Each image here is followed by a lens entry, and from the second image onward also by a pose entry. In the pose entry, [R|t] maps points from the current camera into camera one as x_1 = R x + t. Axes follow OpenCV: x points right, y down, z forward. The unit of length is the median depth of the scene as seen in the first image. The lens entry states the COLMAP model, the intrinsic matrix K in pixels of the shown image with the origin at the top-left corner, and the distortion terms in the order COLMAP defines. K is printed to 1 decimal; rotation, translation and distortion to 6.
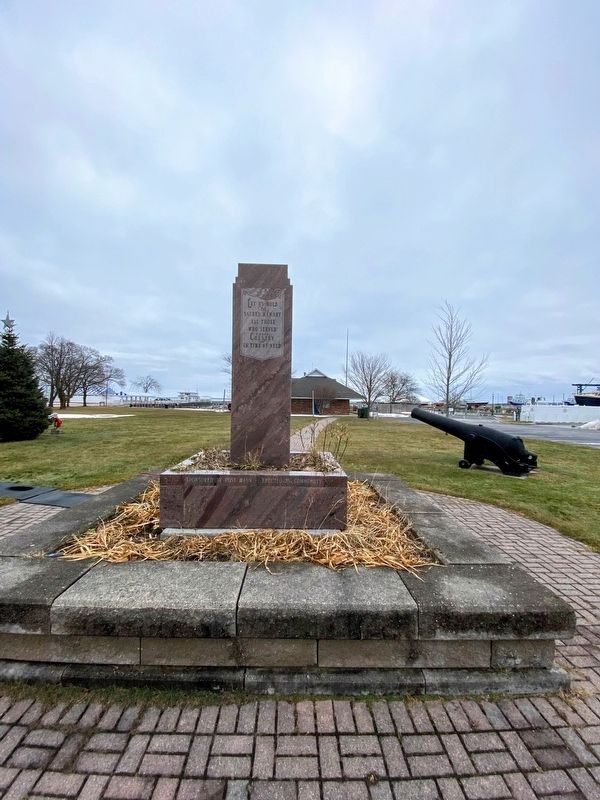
lens RADIAL K [[318.7, 0, 299.3], [0, 318.7, 400.4], [0, 0, 1]] dist [-0.001852, -0.004655]
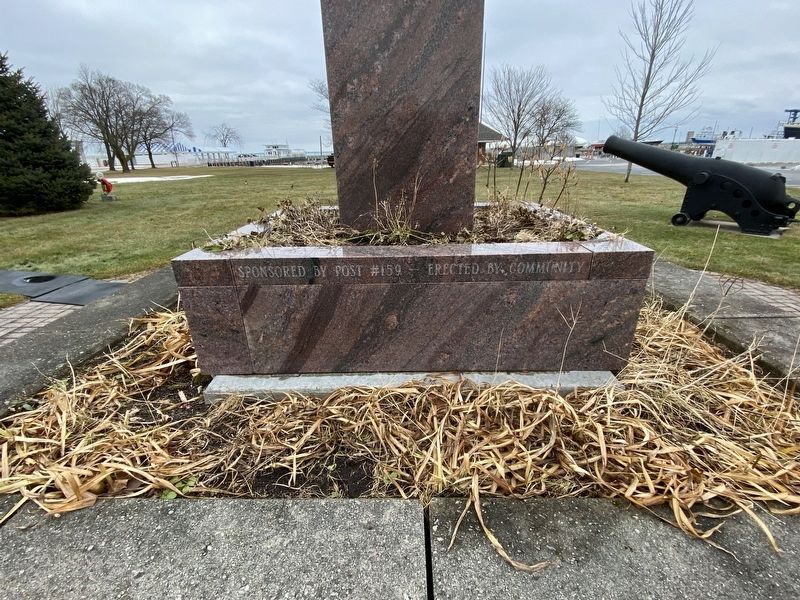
lens RADIAL K [[369.1, 0, 406.4], [0, 369.1, 294.7], [0, 0, 1]] dist [-0.003604, -0.004867]
pose [[0.998947, -0.029373, -0.035241, -0.078946], [0.040184, 0.930839, 0.363213, 0.070755], [0.022136, -0.364247, 0.931039, 0.345626]]
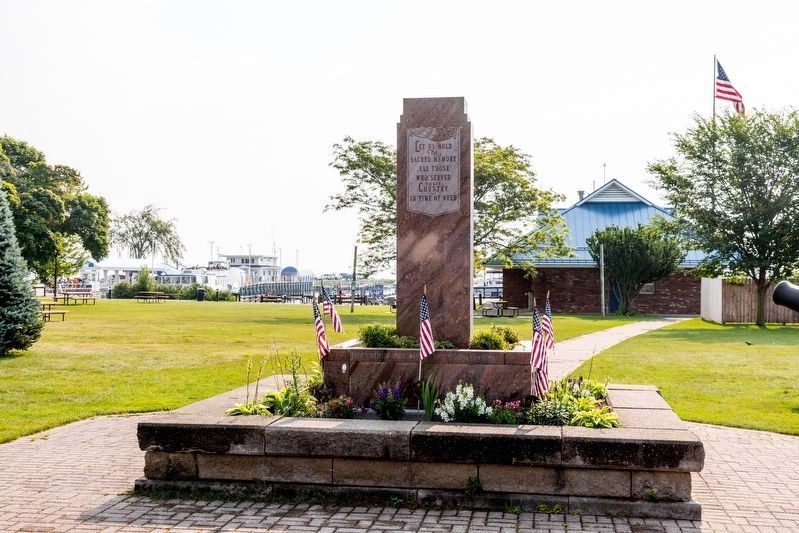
lens RADIAL K [[1012.5, 0, 400.5], [0, 1012.5, 273.2], [0, 0, 1]] dist [-0.208980, 0.000000]
pose [[0.983737, -0.015532, -0.178944, 0.183886], [0.015332, 0.999879, -0.002504, 0.015989], [0.178961, -0.000280, 0.983856, -1.102605]]
